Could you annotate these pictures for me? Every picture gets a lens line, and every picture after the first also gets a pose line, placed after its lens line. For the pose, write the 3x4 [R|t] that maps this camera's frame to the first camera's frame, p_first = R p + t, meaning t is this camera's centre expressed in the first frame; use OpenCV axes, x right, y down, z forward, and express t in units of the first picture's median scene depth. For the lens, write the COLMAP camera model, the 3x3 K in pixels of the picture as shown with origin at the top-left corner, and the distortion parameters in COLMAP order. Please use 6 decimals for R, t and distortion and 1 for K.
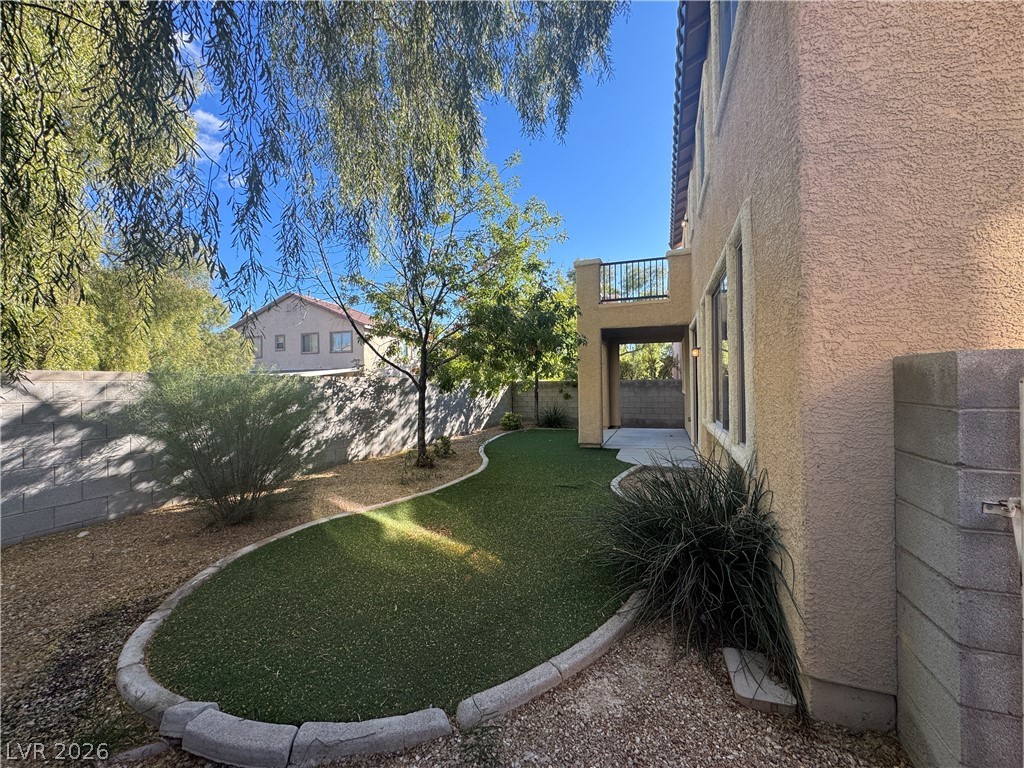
lens RADIAL K [[407.8, 0, 510.2], [0, 407.8, 385.1], [0, 0, 1]] dist [-0.004490, -0.000359]
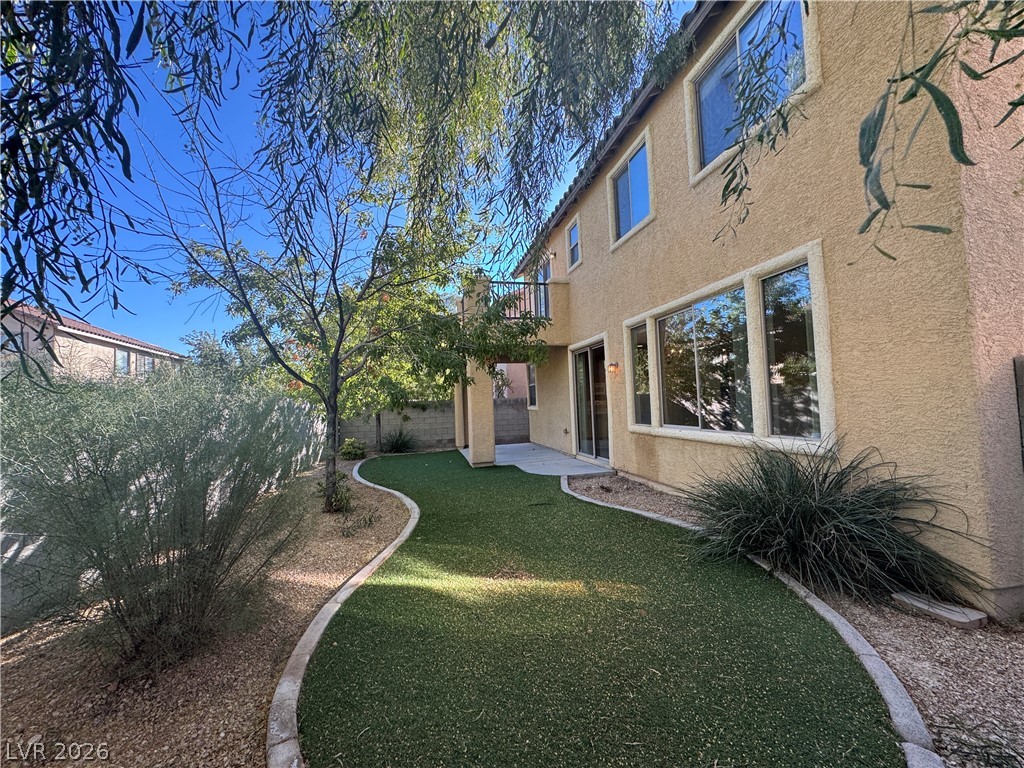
lens RADIAL K [[407.8, 0, 510.3], [0, 407.8, 384.2], [0, 0, 1]] dist [-0.004490, -0.000359]
pose [[0.842275, 0.004426, 0.539030, -0.647233], [0.028860, 0.998162, -0.053291, 0.026502], [-0.538275, 0.060442, 0.840599, 0.327038]]
